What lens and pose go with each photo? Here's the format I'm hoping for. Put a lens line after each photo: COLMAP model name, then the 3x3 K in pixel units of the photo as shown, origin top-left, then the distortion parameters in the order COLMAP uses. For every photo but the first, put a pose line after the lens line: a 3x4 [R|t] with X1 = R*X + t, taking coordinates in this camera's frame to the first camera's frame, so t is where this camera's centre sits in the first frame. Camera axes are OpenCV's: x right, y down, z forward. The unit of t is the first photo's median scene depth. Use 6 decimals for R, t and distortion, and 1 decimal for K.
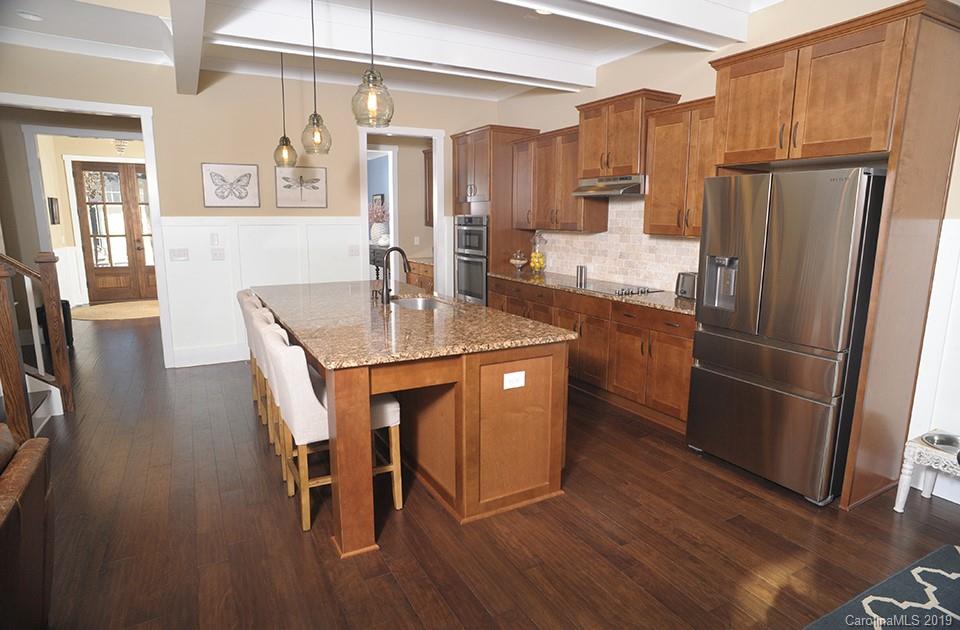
lens RADIAL K [[541.0, 0, 474.9], [0, 541.0, 317.6], [0, 0, 1]] dist [-0.028873, 0.008204]
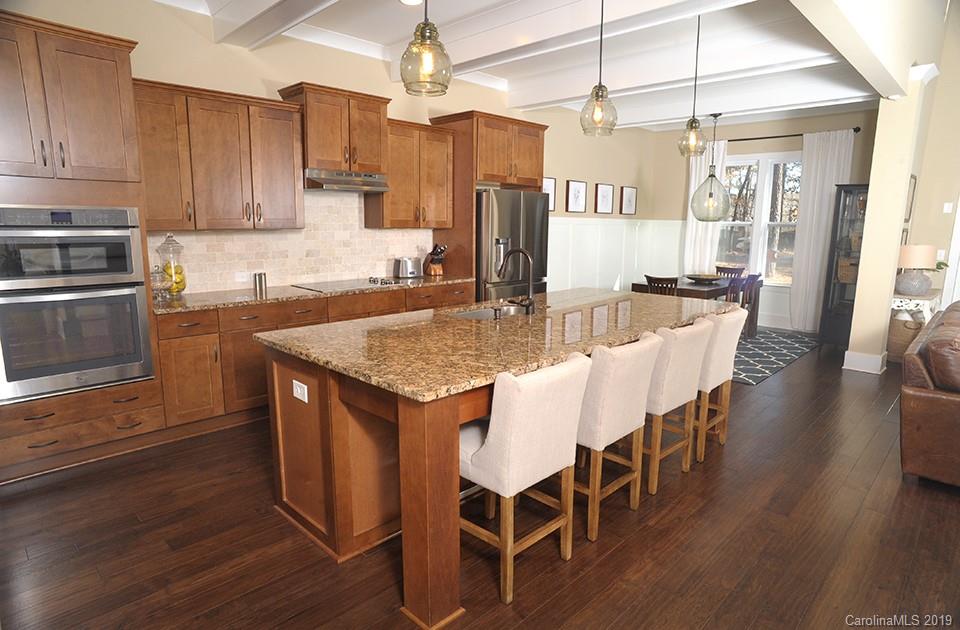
lens RADIAL K [[541.0, 0, 482.1], [0, 541.0, 319.6], [0, 0, 1]] dist [-0.028873, 0.008204]
pose [[-0.292964, -0.179714, 0.939082, -0.709870], [0.168613, 0.957072, 0.235759, -0.173347], [-0.941139, 0.227411, -0.250085, 0.962587]]
